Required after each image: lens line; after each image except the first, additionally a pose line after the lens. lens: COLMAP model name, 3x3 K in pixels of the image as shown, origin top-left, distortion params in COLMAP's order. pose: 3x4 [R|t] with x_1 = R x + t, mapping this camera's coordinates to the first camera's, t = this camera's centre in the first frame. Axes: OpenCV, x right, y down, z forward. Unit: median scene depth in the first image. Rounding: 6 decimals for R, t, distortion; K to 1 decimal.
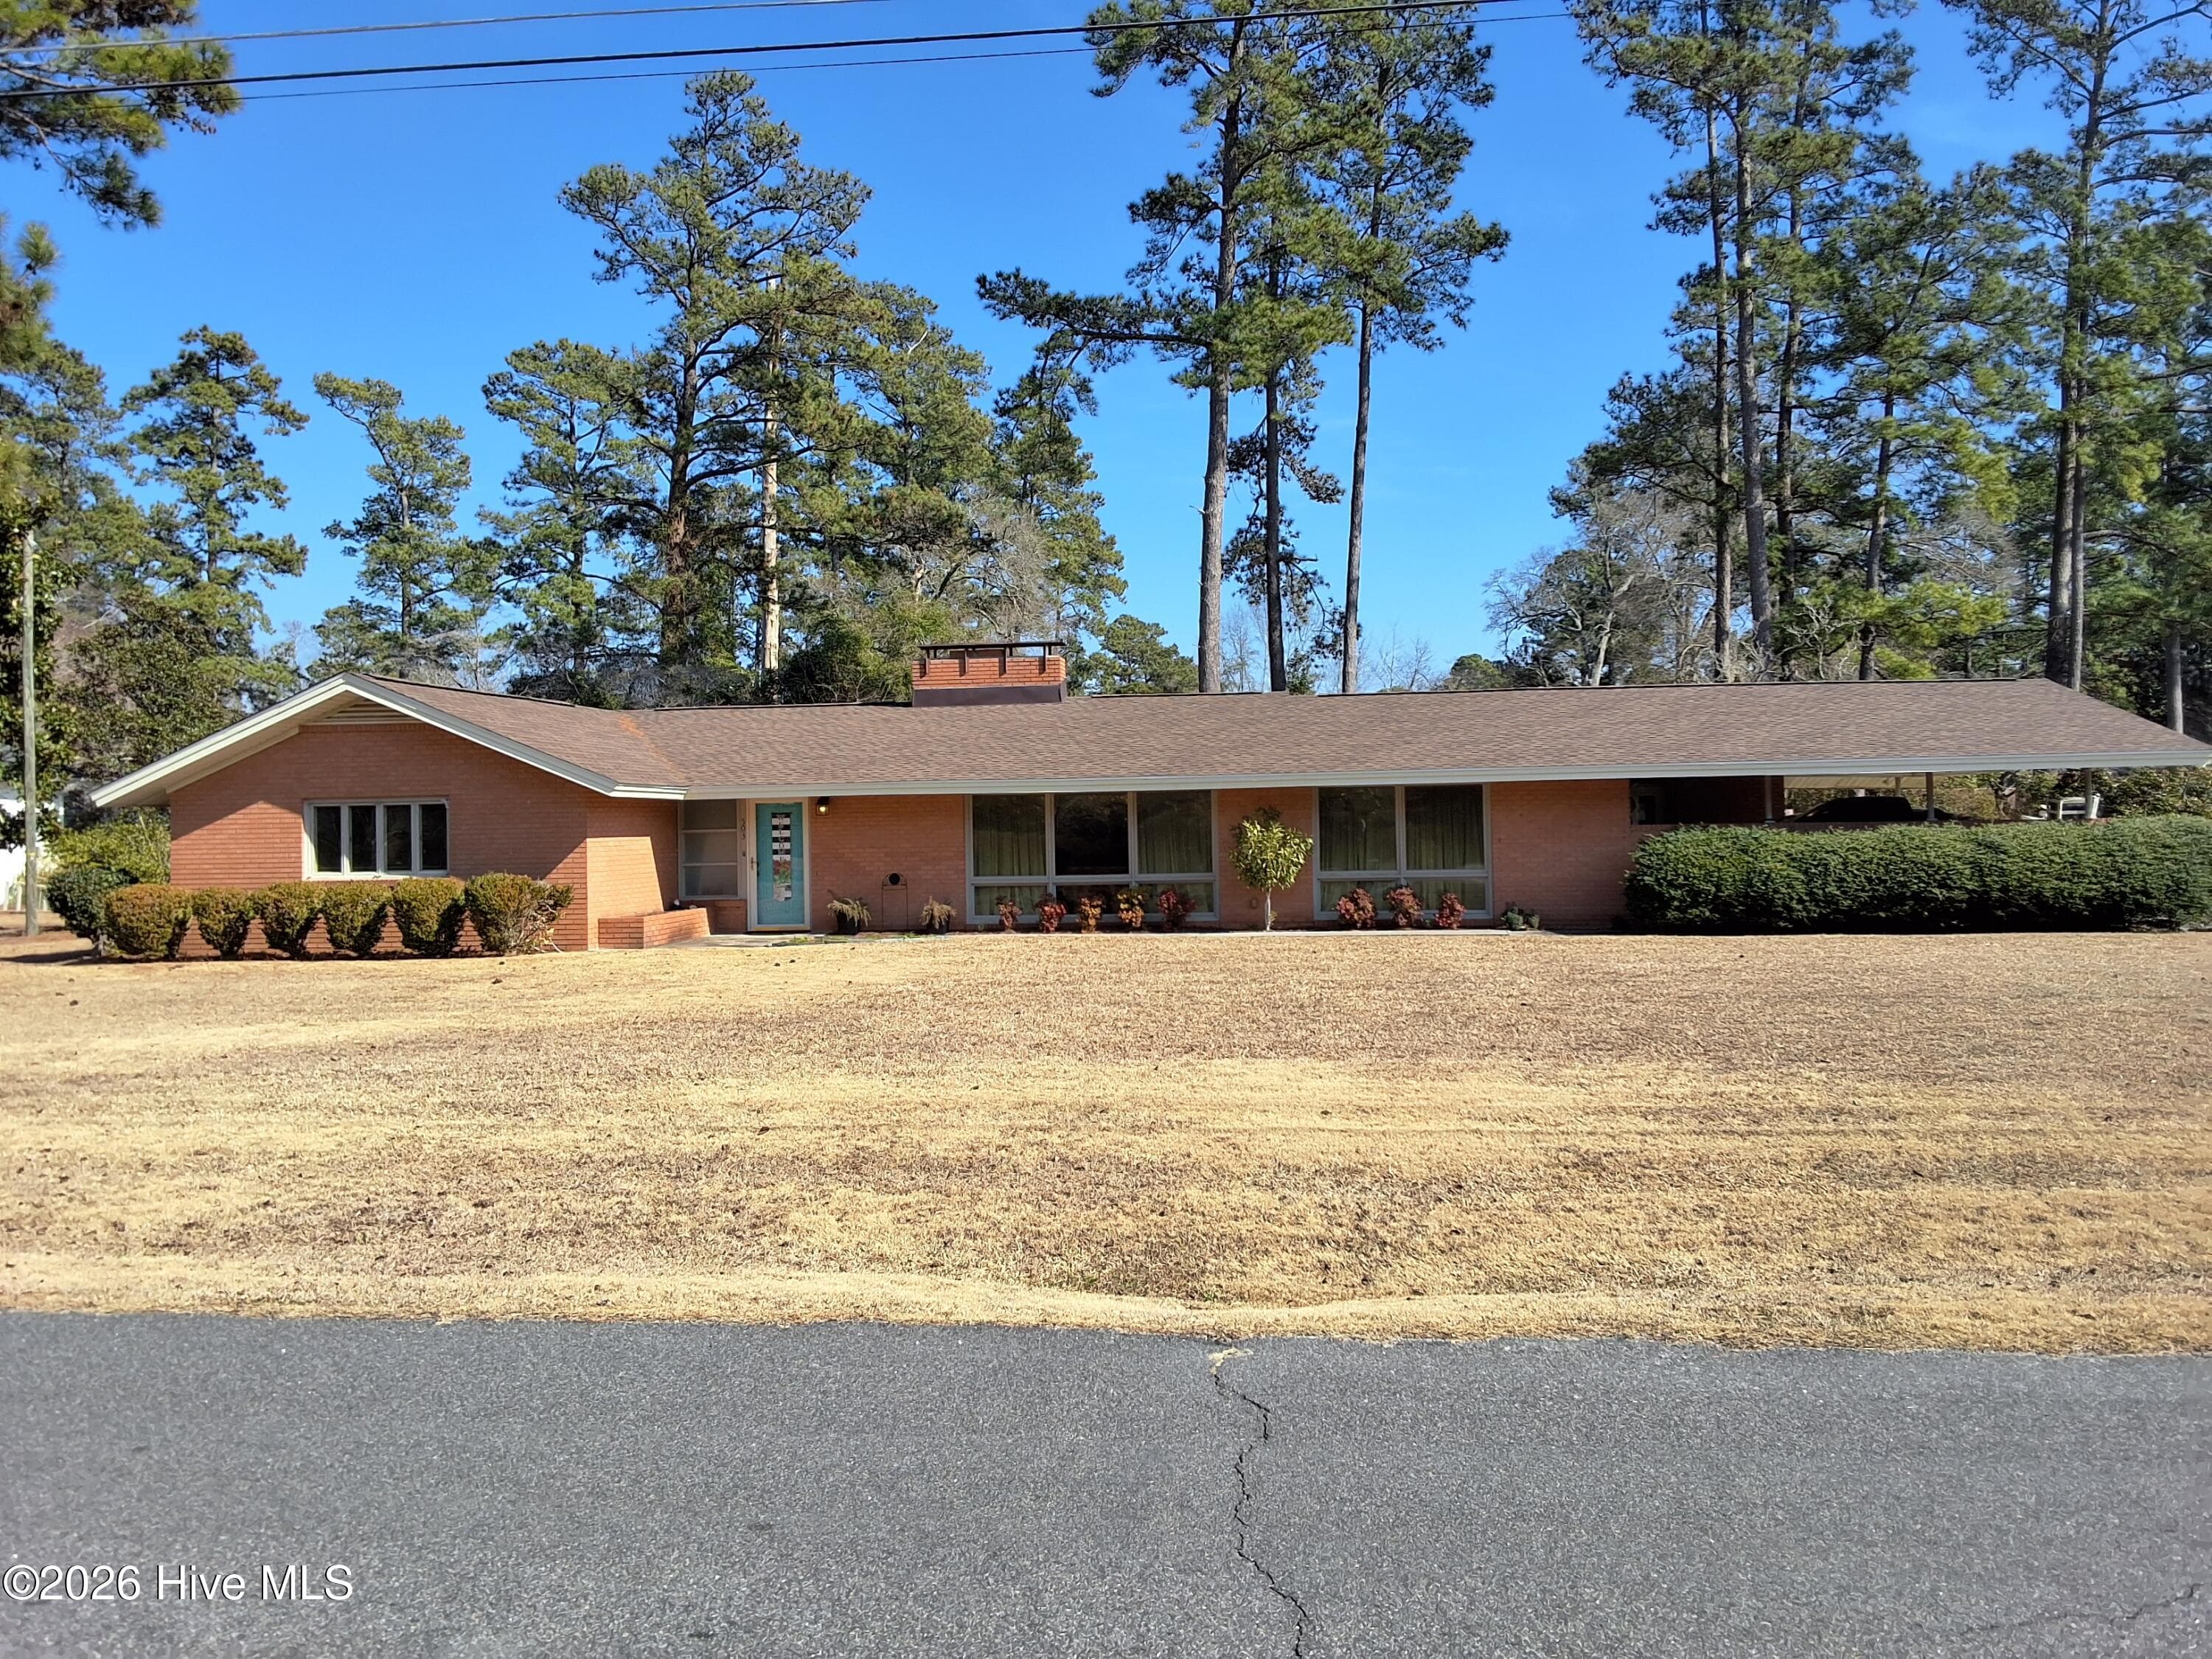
lens RADIAL K [[1762.8, 0, 1129.5], [0, 1762.8, 823.4], [0, 0, 1]] dist [0.119496, -0.187915]
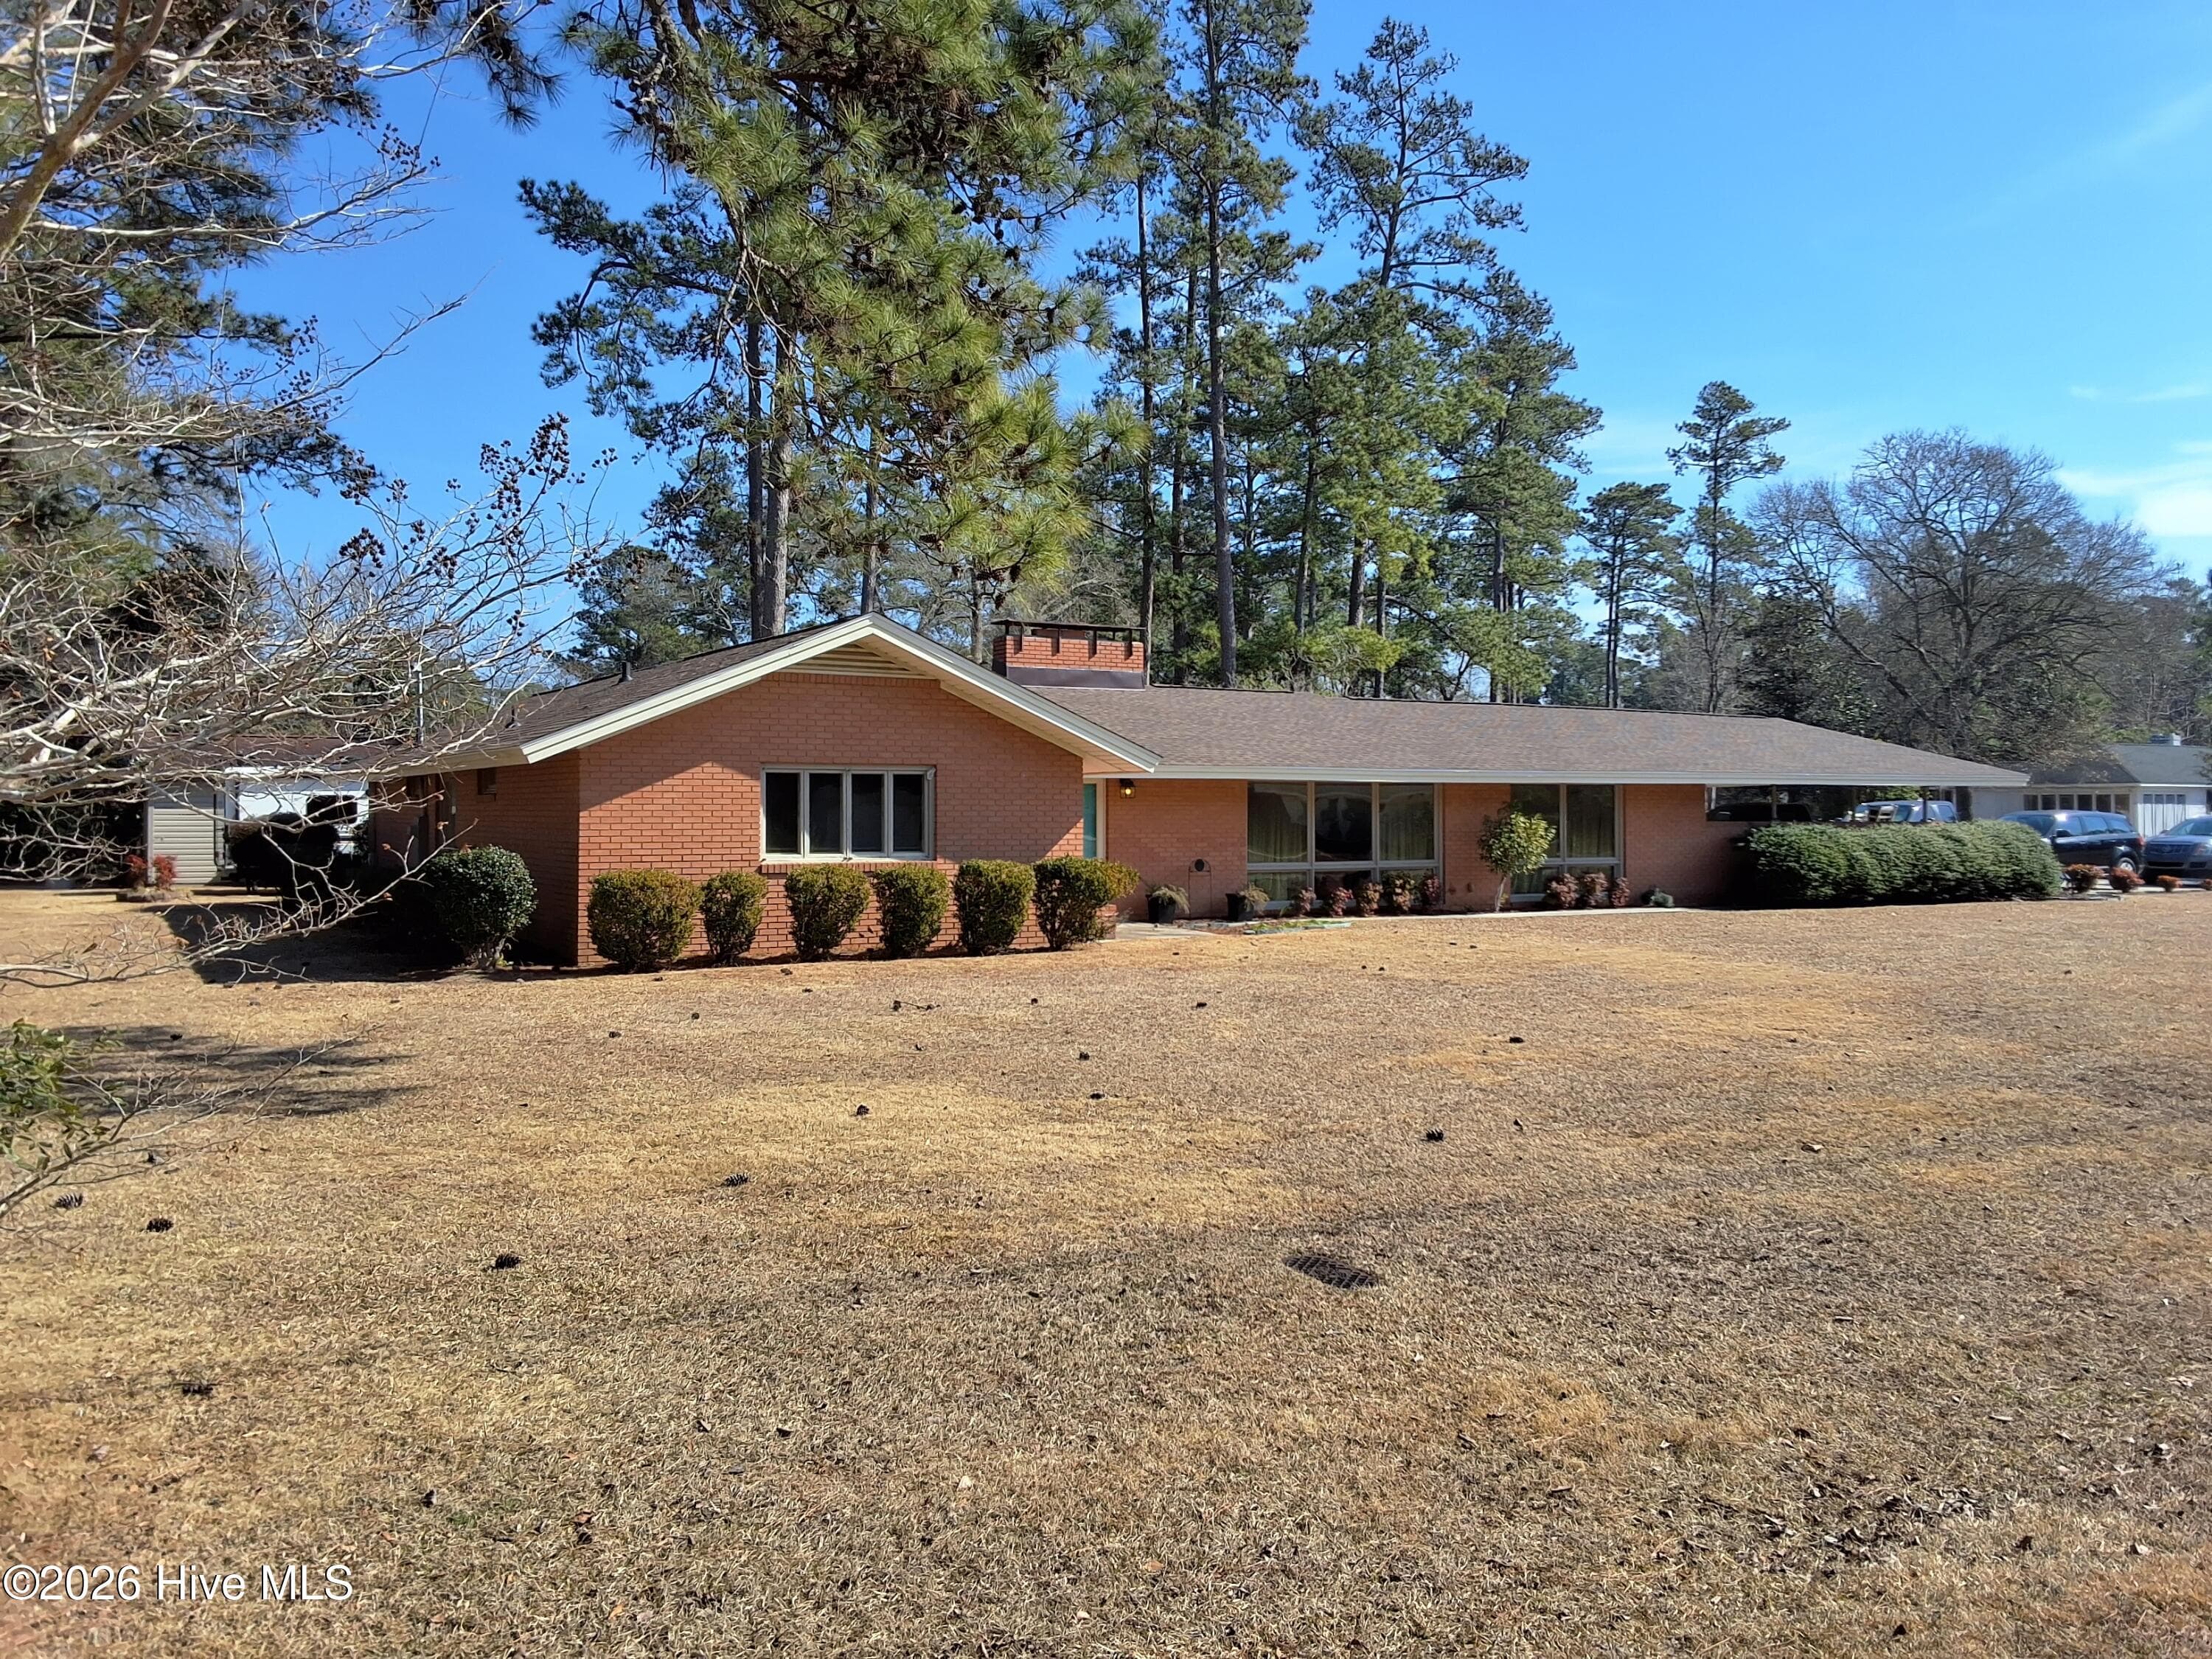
lens RADIAL K [[1799.1, 0, 1096.8], [0, 1799.1, 833.7], [0, 0, 1]] dist [0.045134, 0.001785]
pose [[0.791133, 0.012595, 0.611515, -0.783661], [-0.014221, 0.999896, -0.002196, 0.016980], [-0.611479, -0.006959, 0.791230, 0.249976]]
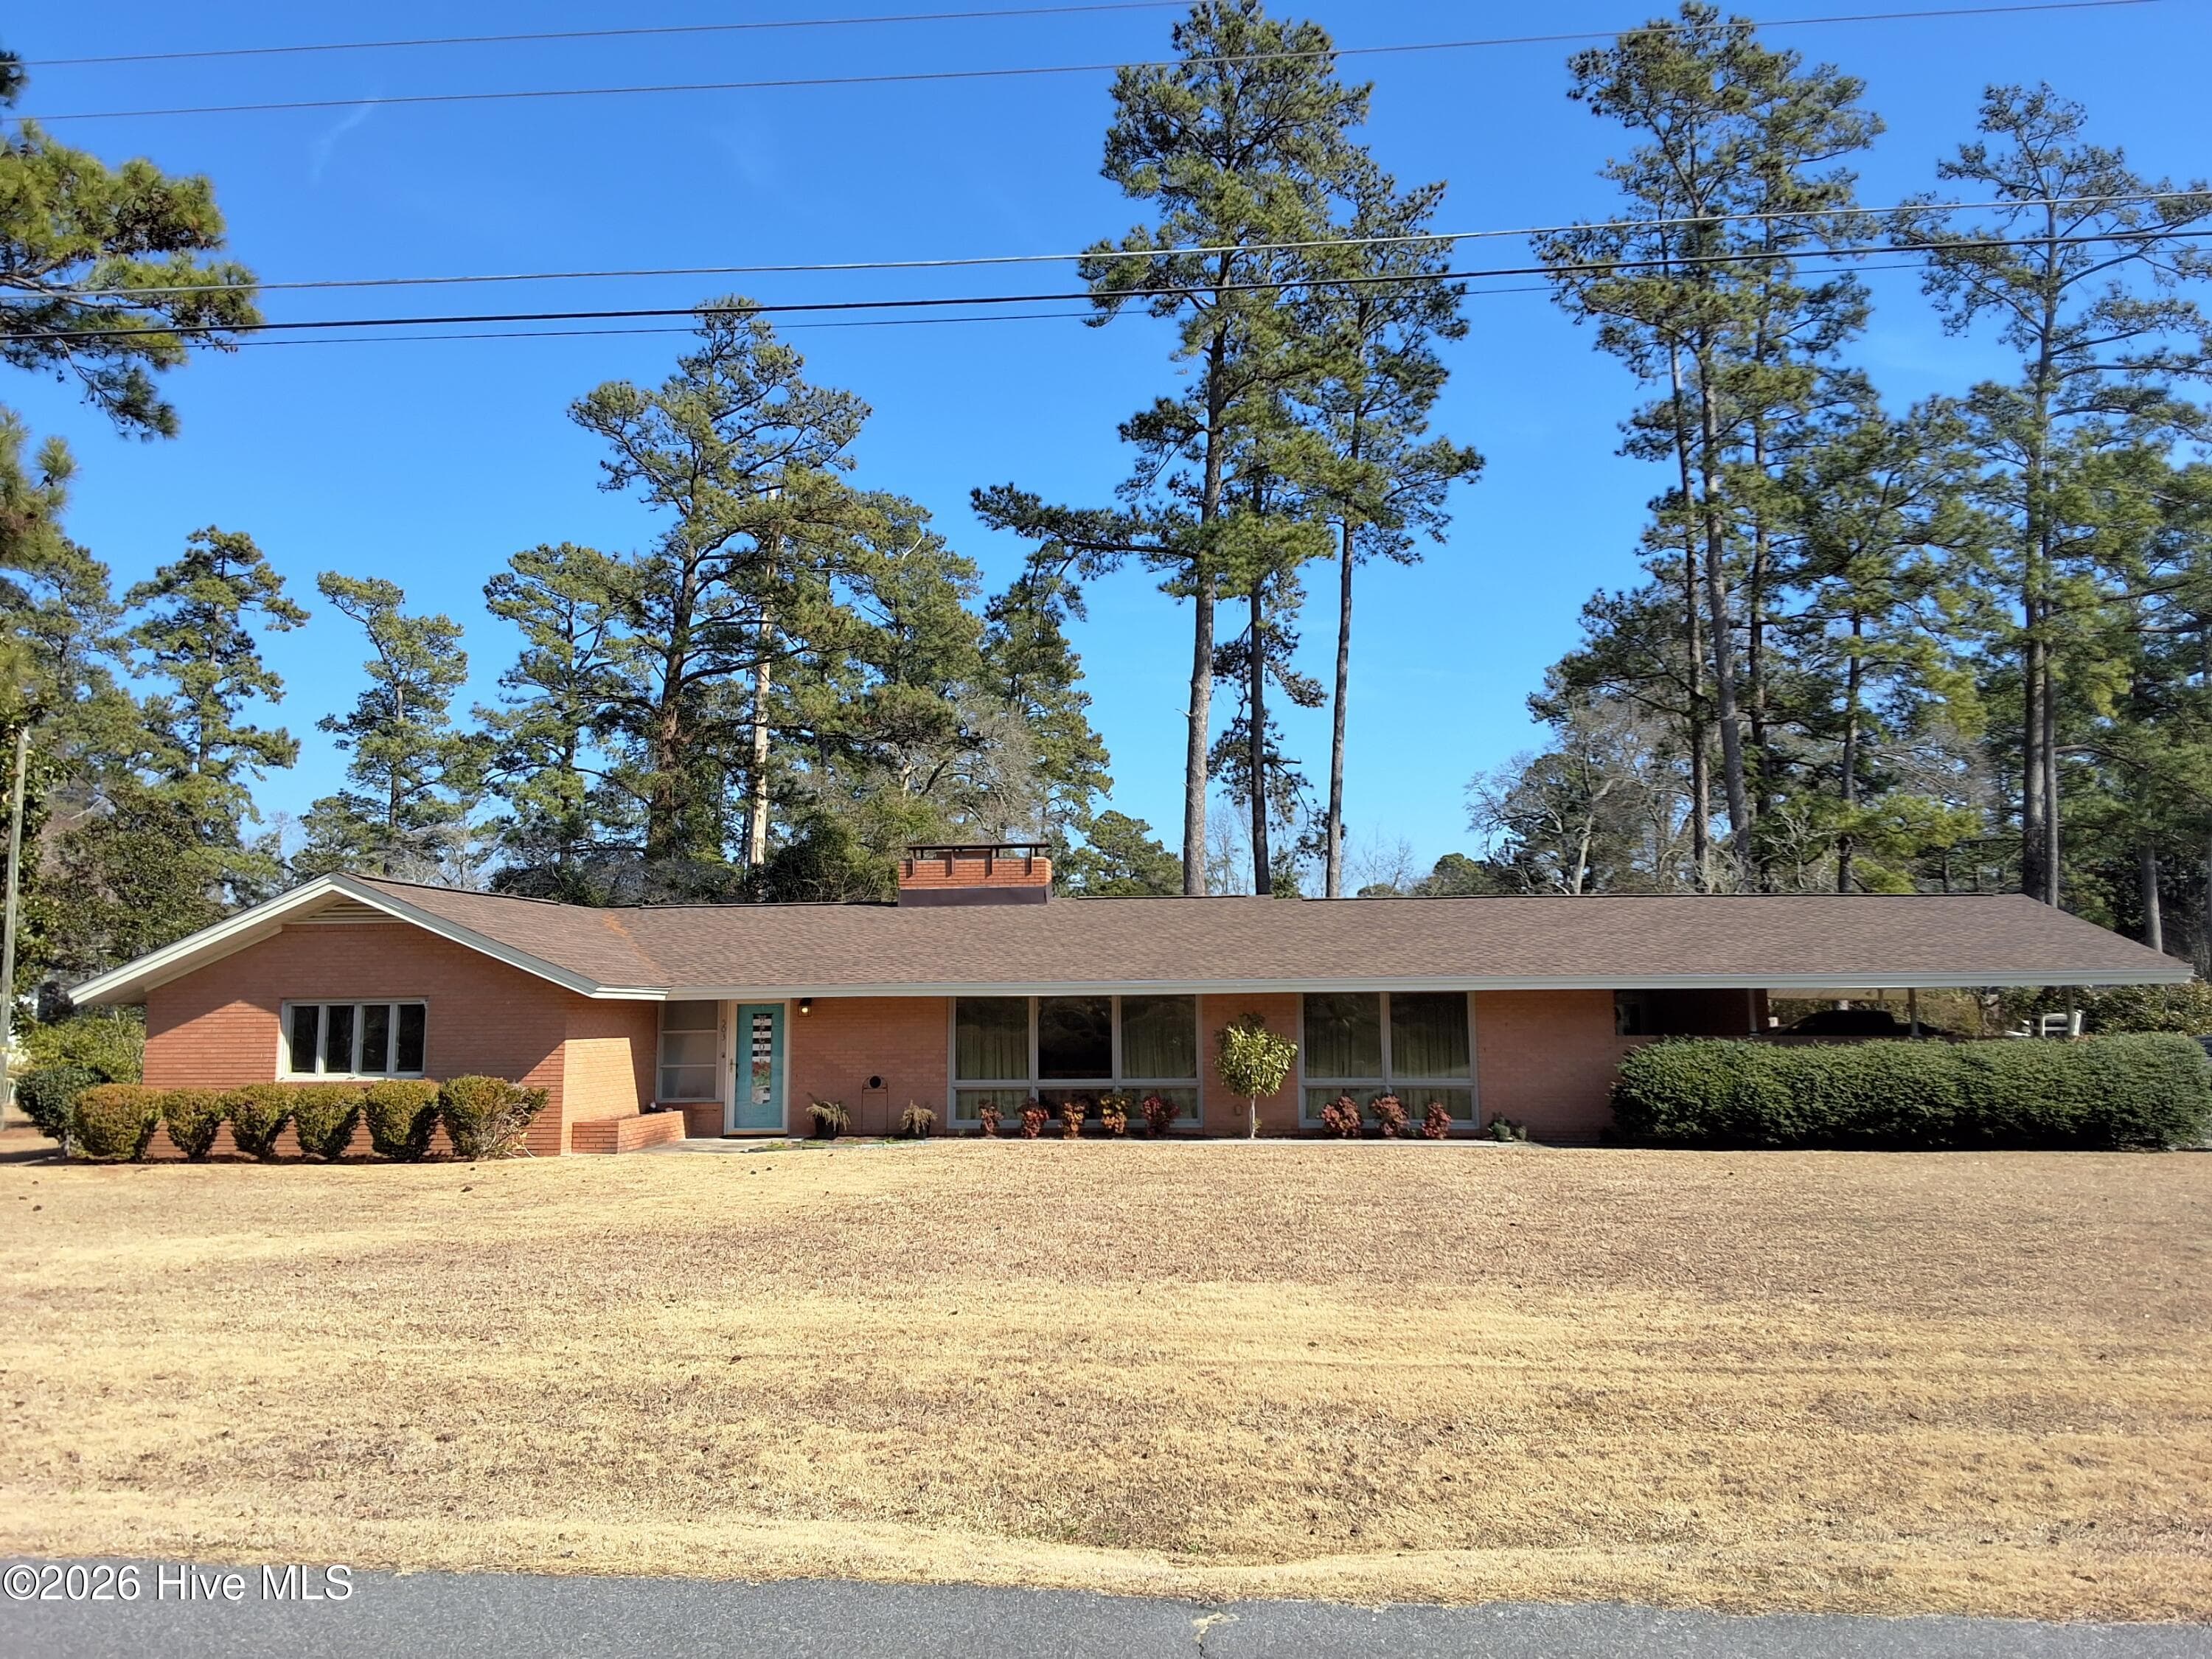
lens RADIAL K [[1762.8, 0, 1129.4], [0, 1762.8, 816.0], [0, 0, 1]] dist [0.119496, -0.187915]
pose [[0.999909, 0.010679, 0.008265, -0.000515], [-0.009665, 0.993406, -0.114239, -0.004642], [-0.009431, 0.114149, 0.993419, -0.003172]]
